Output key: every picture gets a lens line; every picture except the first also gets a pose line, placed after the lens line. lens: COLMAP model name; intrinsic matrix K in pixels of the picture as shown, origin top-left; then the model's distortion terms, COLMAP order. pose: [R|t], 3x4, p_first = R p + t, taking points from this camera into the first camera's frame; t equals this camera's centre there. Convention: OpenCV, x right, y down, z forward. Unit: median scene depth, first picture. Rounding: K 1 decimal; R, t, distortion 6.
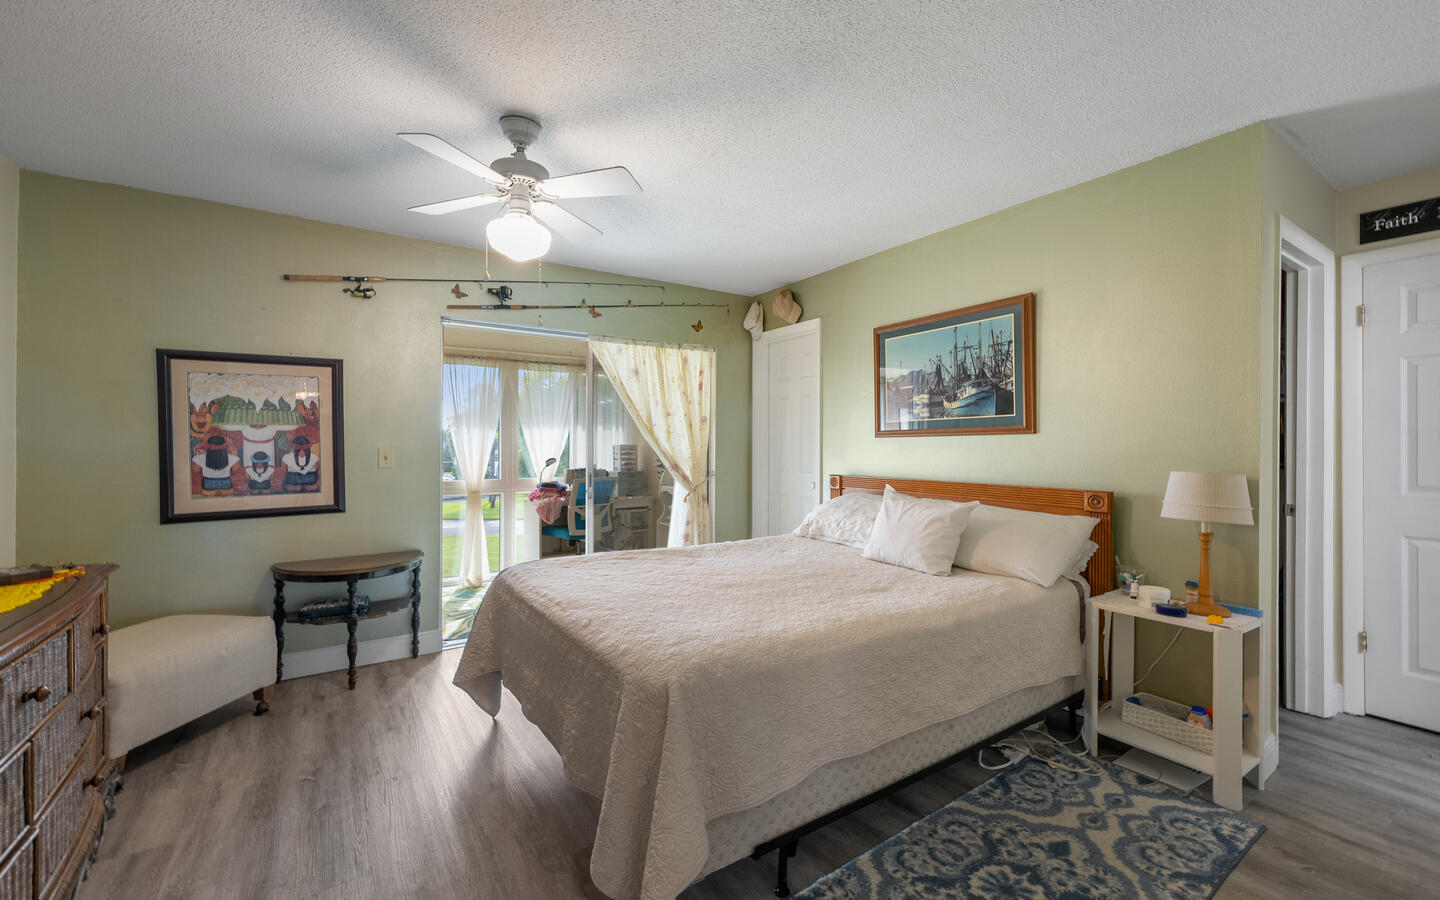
lens RADIAL K [[586.7, 0, 717.4], [0, 586.7, 444.6], [0, 0, 1]] dist [-0.019946, 0.002208]
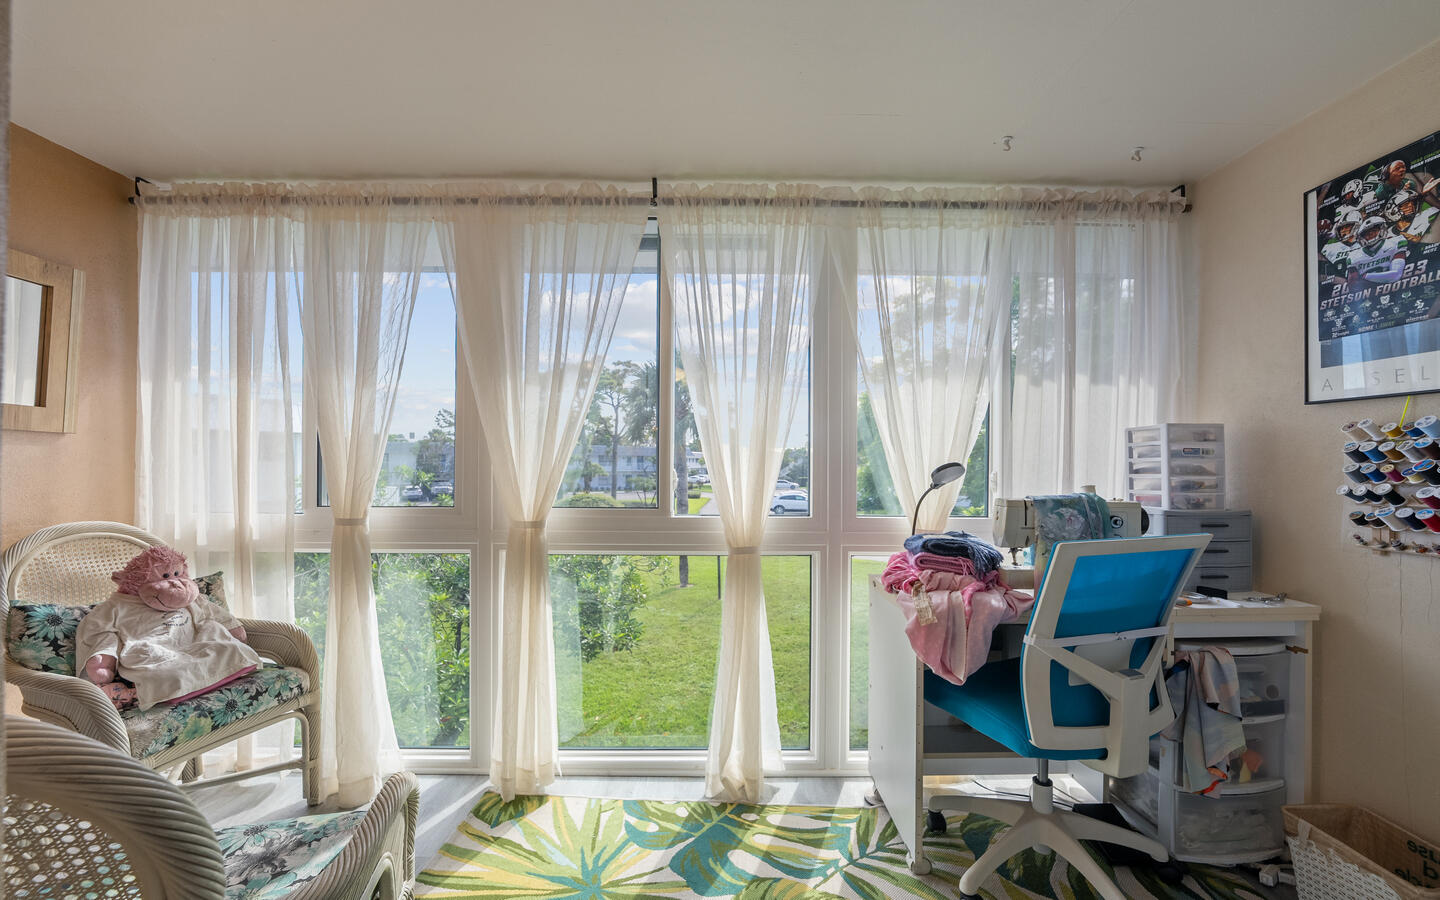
lens RADIAL K [[586.7, 0, 724.6], [0, 586.7, 459.3], [0, 0, 1]] dist [-0.019946, 0.002208]
pose [[0.838630, 0.000776, -0.544700, -0.361886], [-0.003391, 0.999987, -0.003795, 0.038698], [0.544690, 0.005030, 0.838622, 1.121636]]
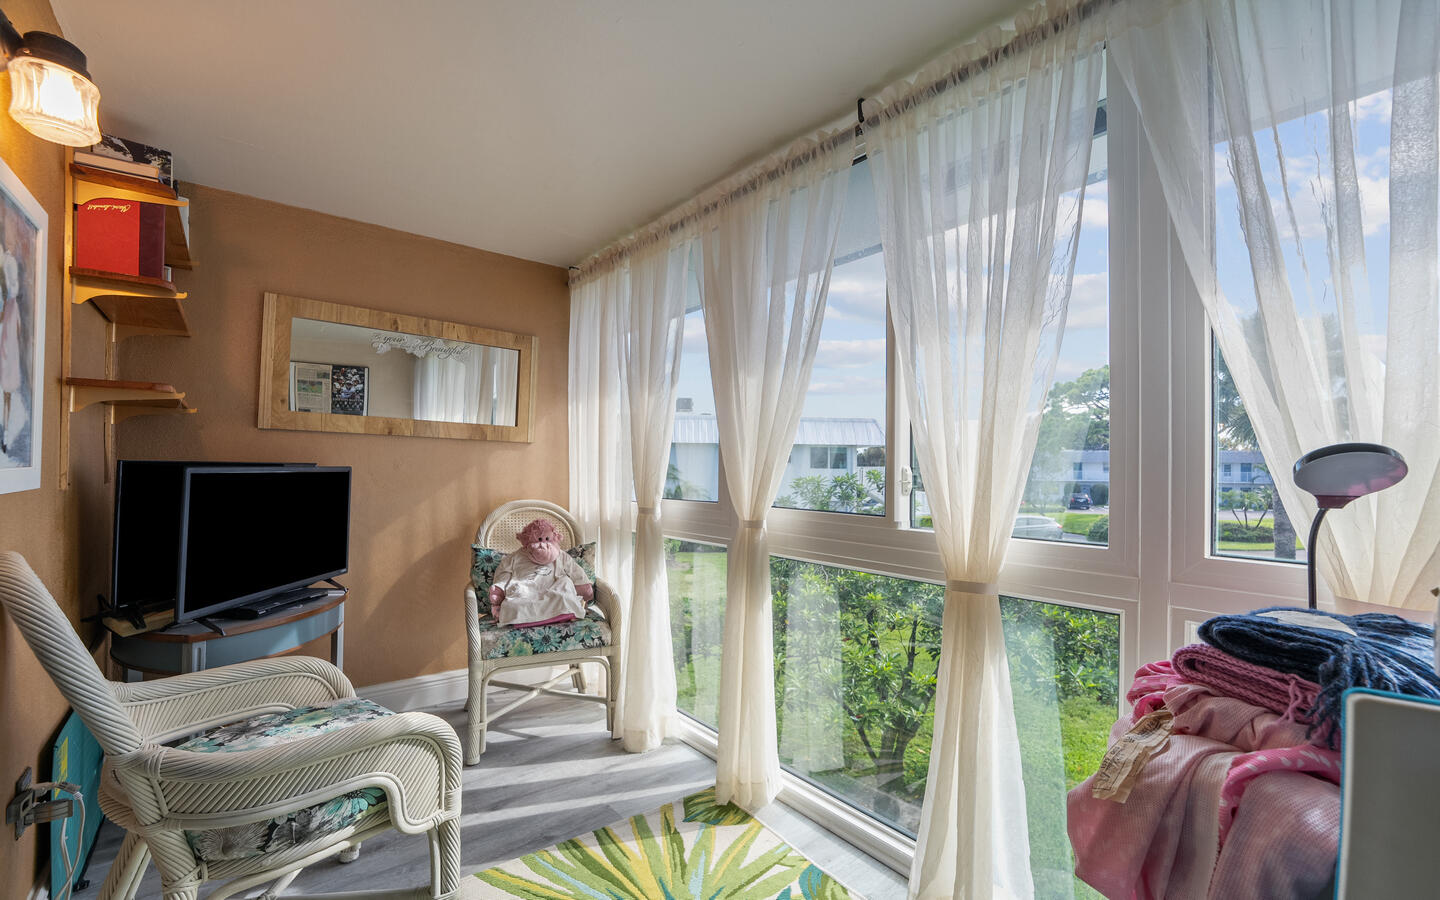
lens RADIAL K [[586.7, 0, 722.9], [0, 586.7, 462.0], [0, 0, 1]] dist [-0.019946, 0.002208]
pose [[0.113749, -0.007928, -0.993478, -0.284882], [-0.005927, 0.999945, -0.008658, 0.049403], [0.993492, 0.006873, 0.113696, 1.448816]]
